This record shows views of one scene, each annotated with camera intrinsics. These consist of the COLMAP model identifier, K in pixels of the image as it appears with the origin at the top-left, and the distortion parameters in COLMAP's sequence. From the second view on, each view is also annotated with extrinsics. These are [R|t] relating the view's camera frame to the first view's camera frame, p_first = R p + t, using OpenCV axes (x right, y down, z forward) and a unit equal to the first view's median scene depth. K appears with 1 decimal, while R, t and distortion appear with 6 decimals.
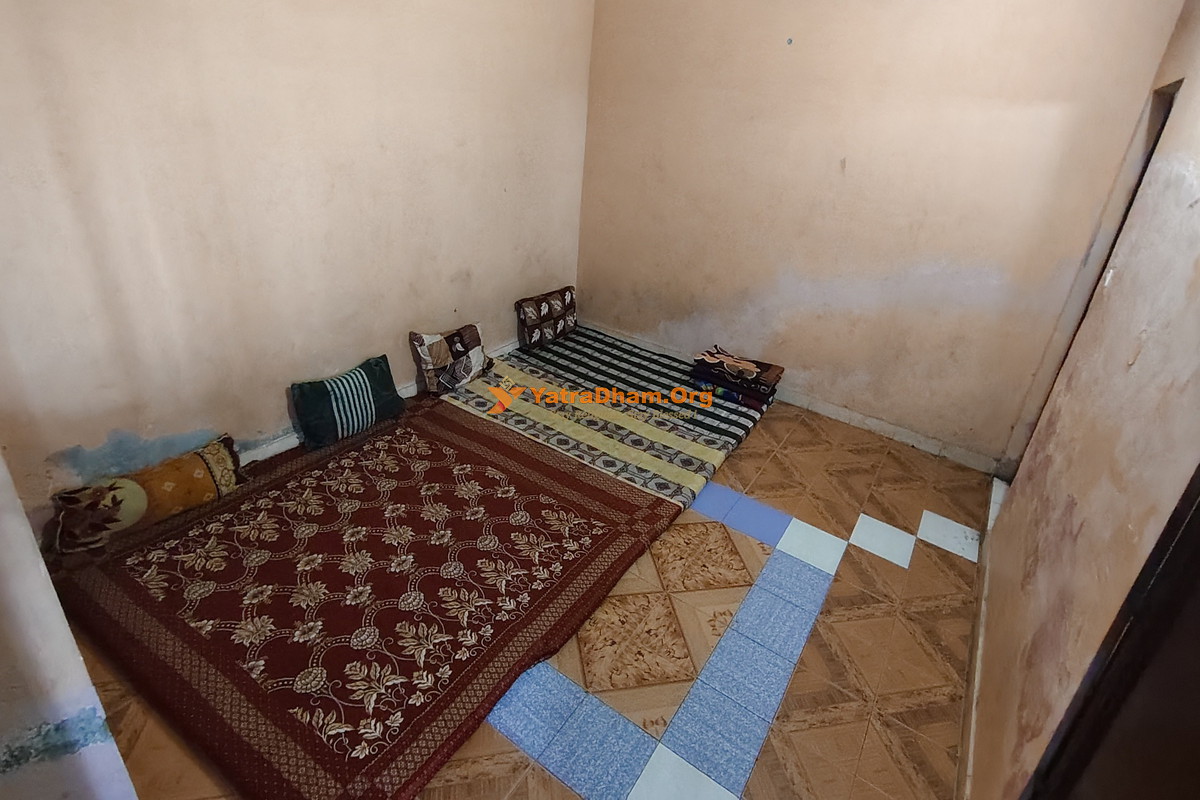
lens RADIAL K [[625.1, 0, 611.0], [0, 625.1, 394.9], [0, 0, 1]] dist [-0.037055, 0.033717]
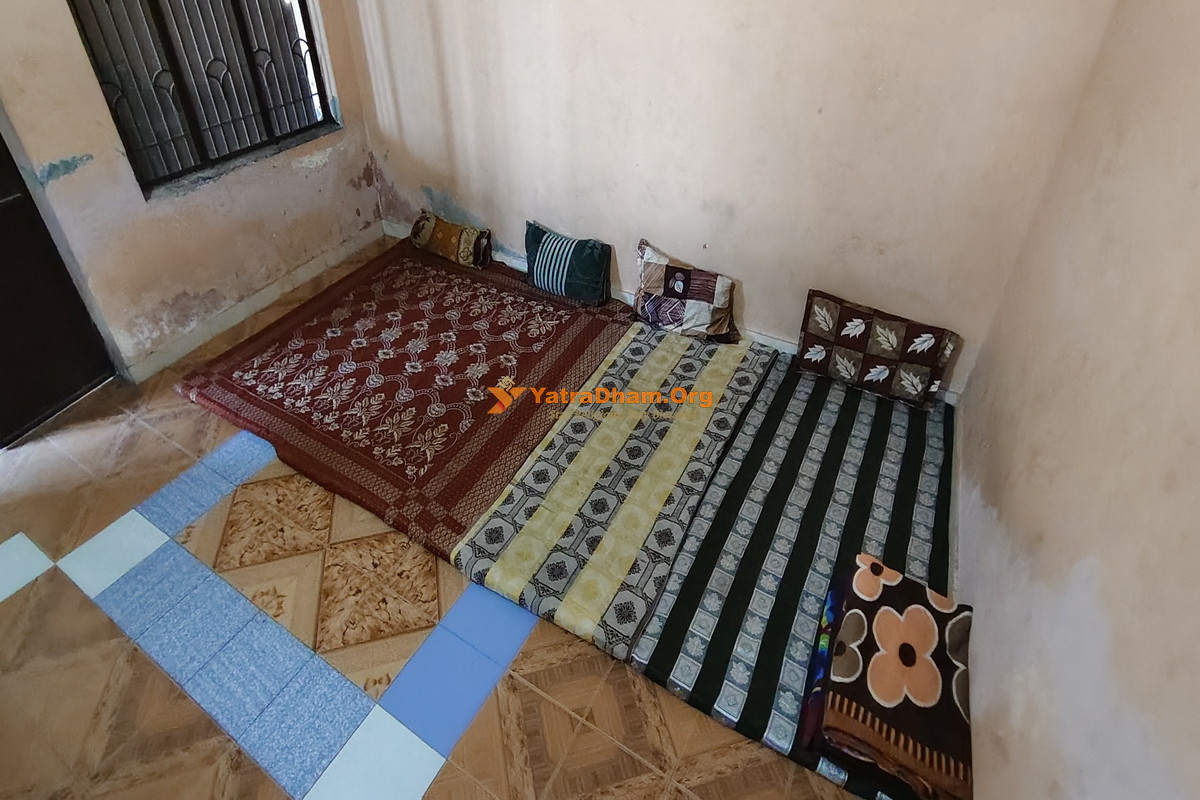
lens RADIAL K [[625.1, 0, 611.0], [0, 625.1, 394.9], [0, 0, 1]] dist [-0.037055, 0.033717]
pose [[-0.021356, 0.528878, -0.848429, 0.617617], [-0.444869, 0.754953, 0.481807, -0.382945], [0.895341, 0.387729, 0.219159, 0.954024]]
